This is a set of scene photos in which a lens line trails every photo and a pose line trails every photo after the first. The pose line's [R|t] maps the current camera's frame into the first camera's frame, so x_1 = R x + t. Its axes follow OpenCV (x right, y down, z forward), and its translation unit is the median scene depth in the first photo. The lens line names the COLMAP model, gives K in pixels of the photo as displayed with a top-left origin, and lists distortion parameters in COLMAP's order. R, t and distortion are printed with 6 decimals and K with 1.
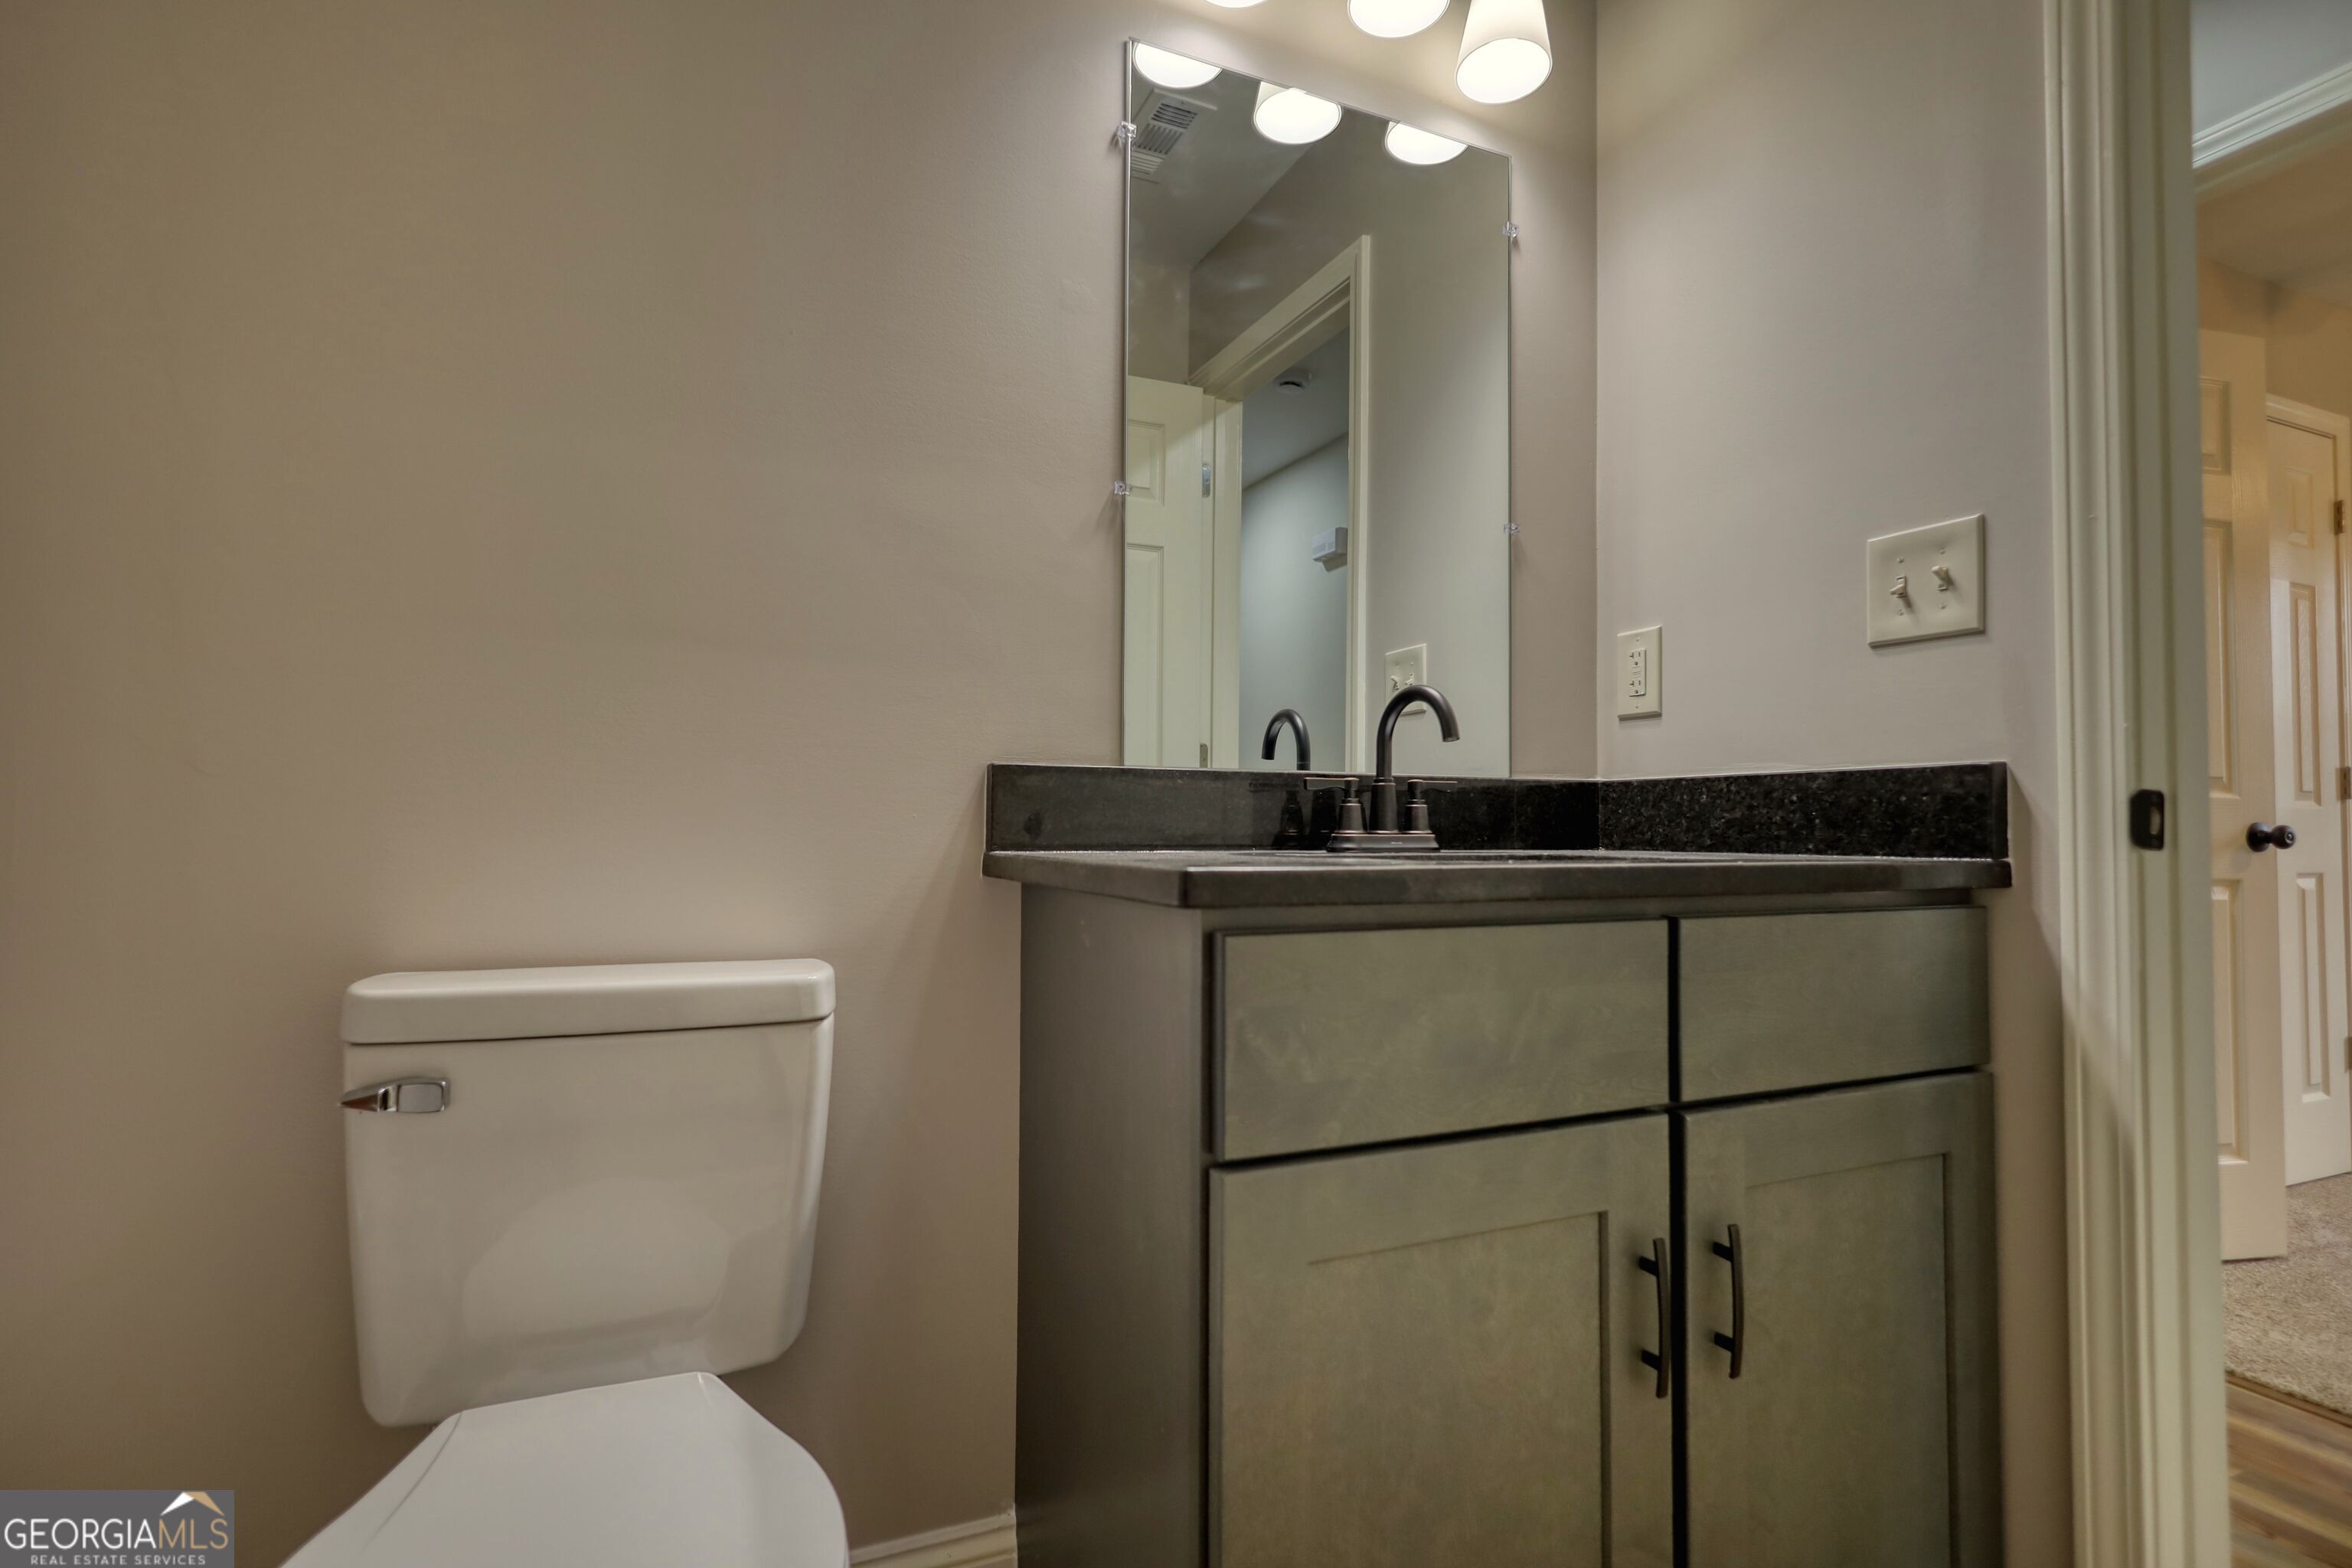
lens RADIAL K [[1102.3, 0, 1205.8], [0, 1102.3, 789.8], [0, 0, 1]] dist [0.001114, 0.000744]
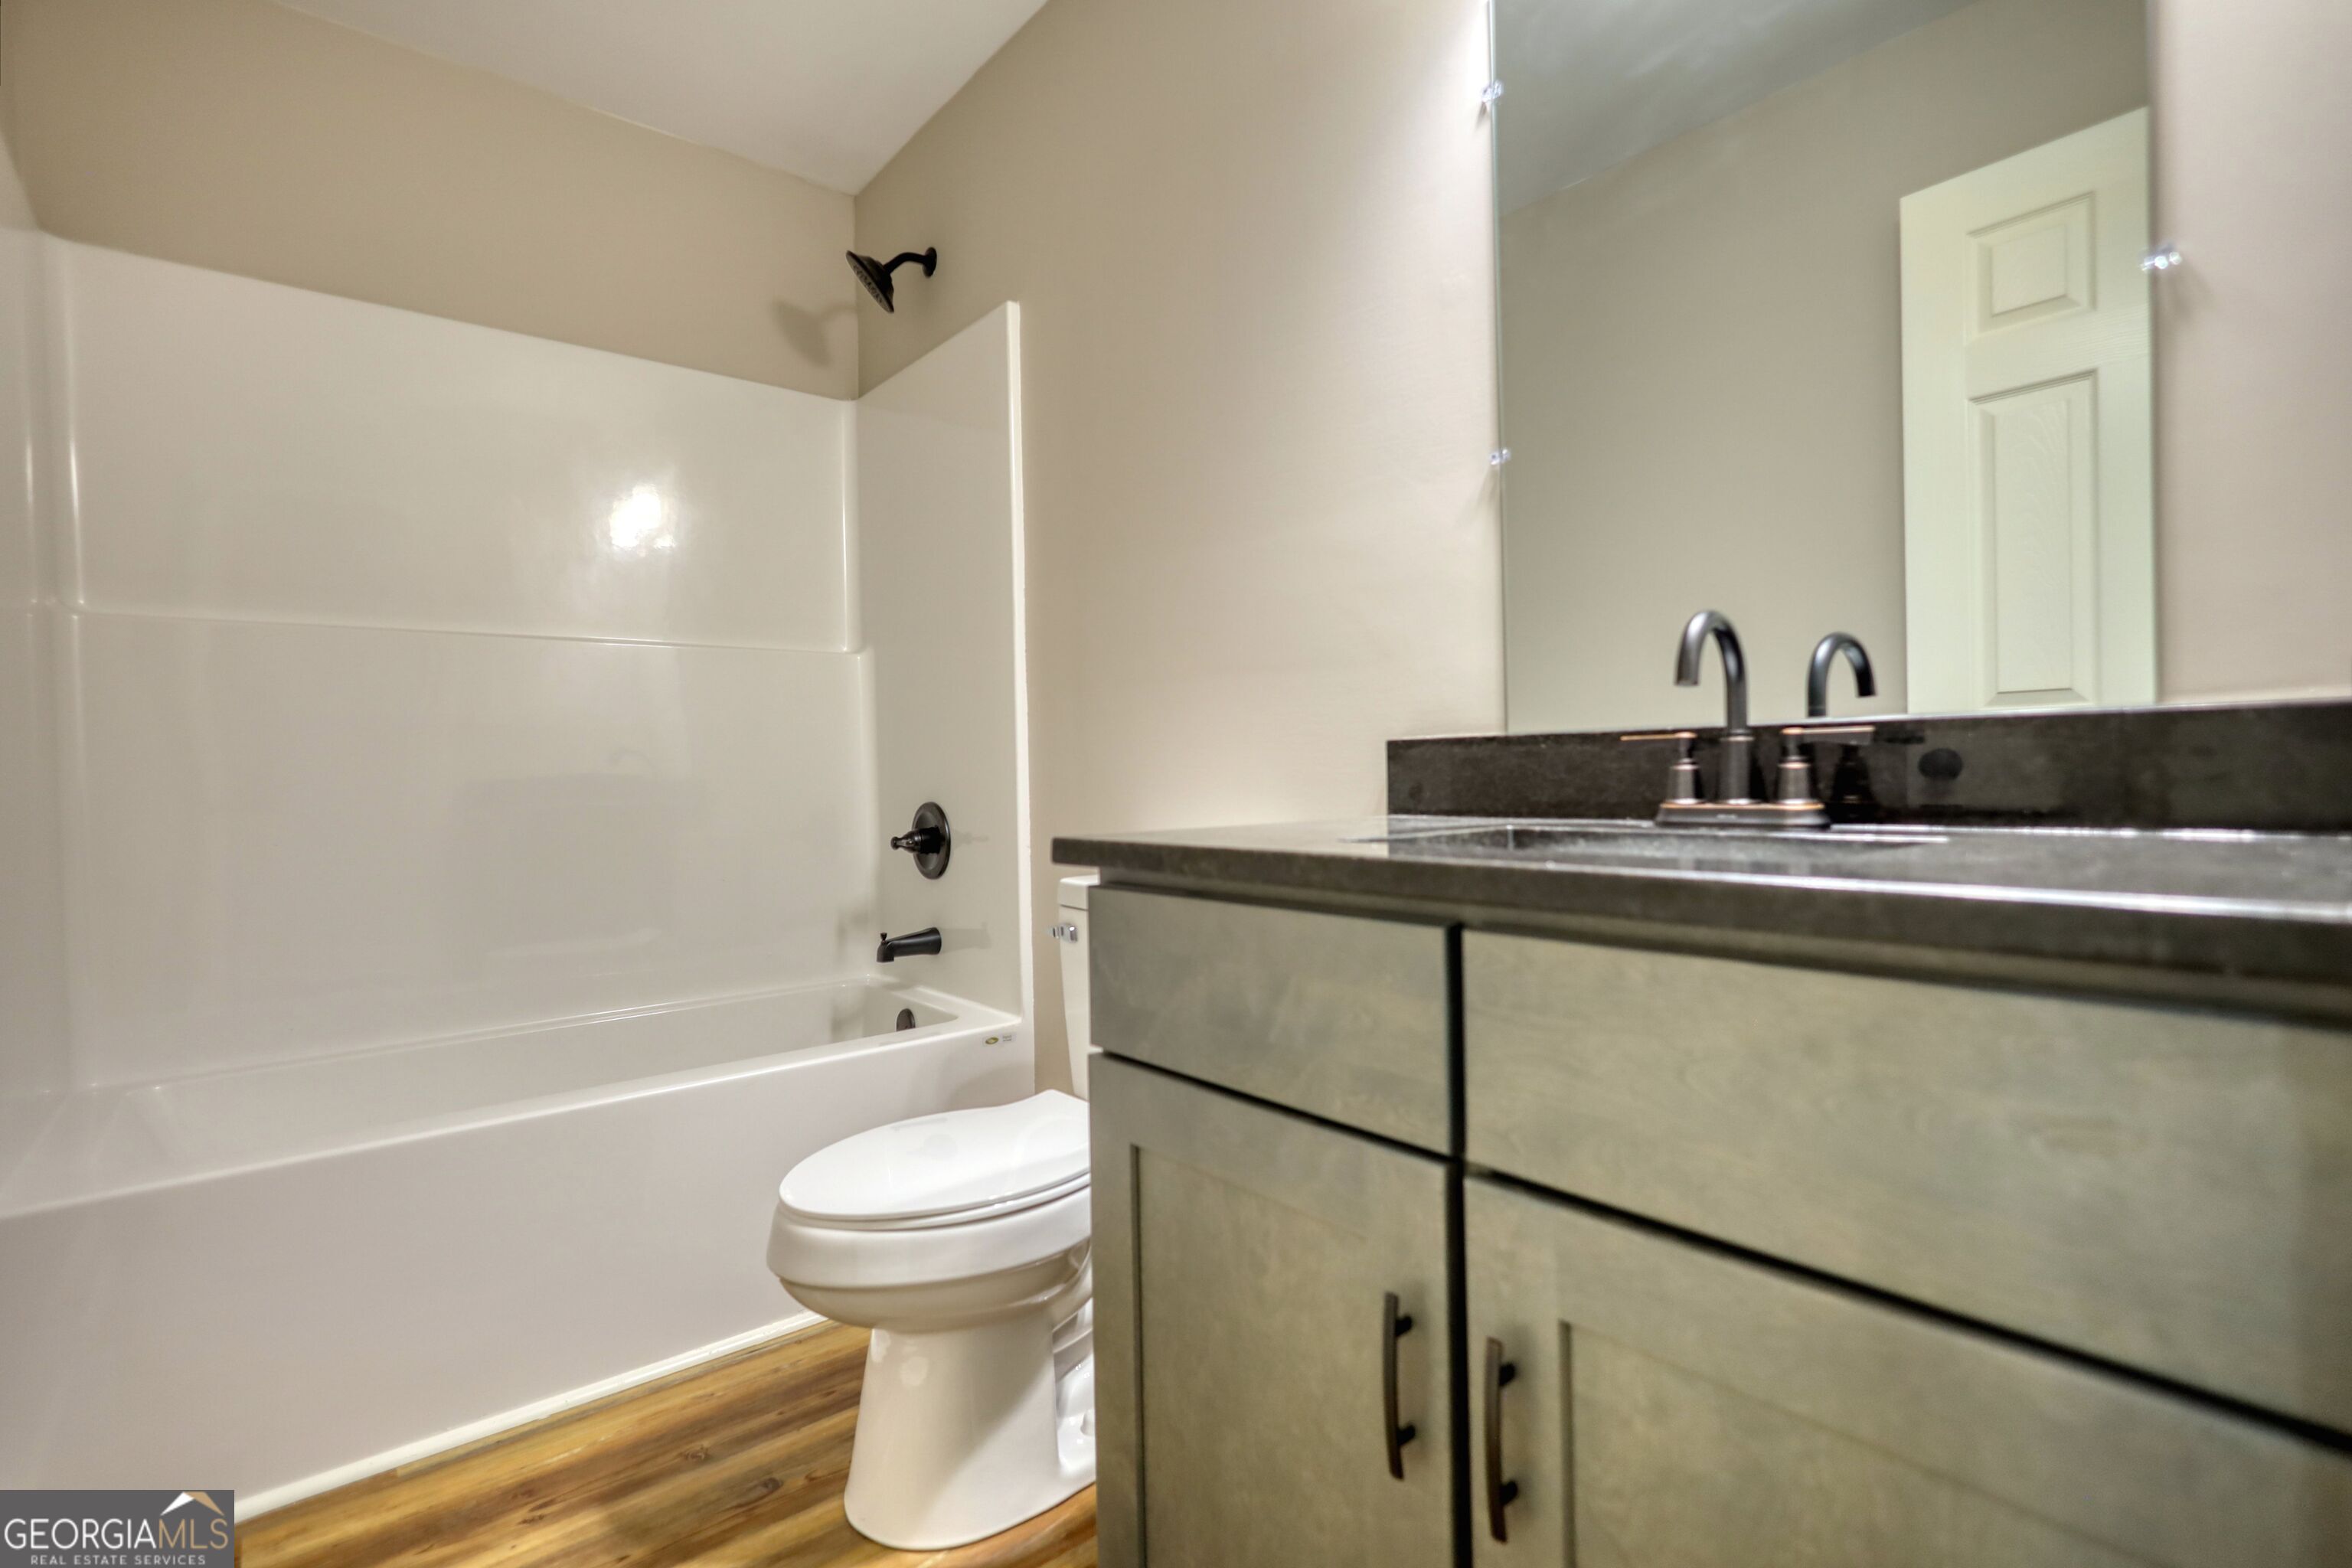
lens RADIAL K [[1102.3, 0, 1179.7], [0, 1102.3, 786.5], [0, 0, 1]] dist [0.001114, 0.000744]
pose [[0.273733, 0.001716, -0.961804, 0.797163], [0.052635, 0.998473, 0.016762, -0.005220], [0.960365, -0.055213, 0.273224, 0.425088]]
